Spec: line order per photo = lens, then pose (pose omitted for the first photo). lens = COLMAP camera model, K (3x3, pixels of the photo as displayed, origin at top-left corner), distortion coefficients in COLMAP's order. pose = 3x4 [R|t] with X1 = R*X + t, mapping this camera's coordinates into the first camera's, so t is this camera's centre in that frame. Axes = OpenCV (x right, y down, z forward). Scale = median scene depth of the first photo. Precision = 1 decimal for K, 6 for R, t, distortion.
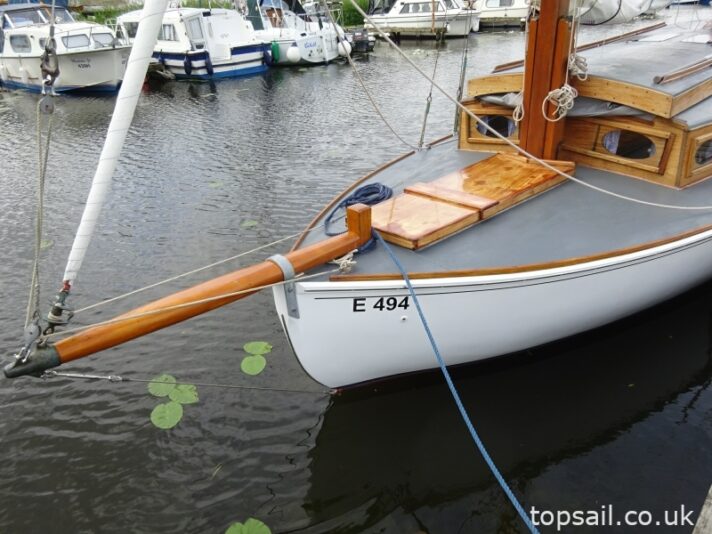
lens RADIAL K [[516.3, 0, 397.2], [0, 516.3, 265.5], [0, 0, 1]] dist [0.003252, -0.000288]
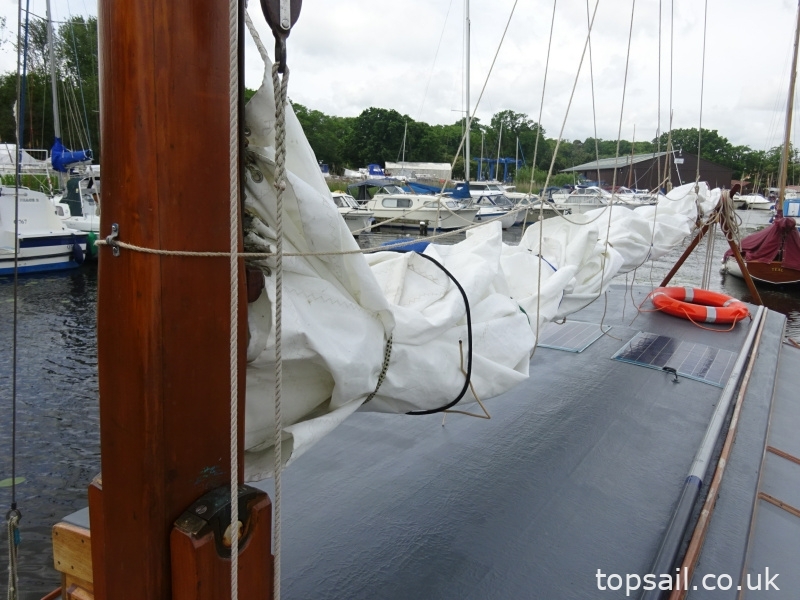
lens RADIAL K [[563.4, 0, 394.0], [0, 563.4, 302.8], [0, 0, 1]] dist [0.002376, 0.002112]
pose [[0.987341, 0.051654, 0.149964, 0.333302], [-0.009263, 0.962651, -0.270588, -0.456919], [-0.158340, 0.265773, 0.950943, 0.667539]]
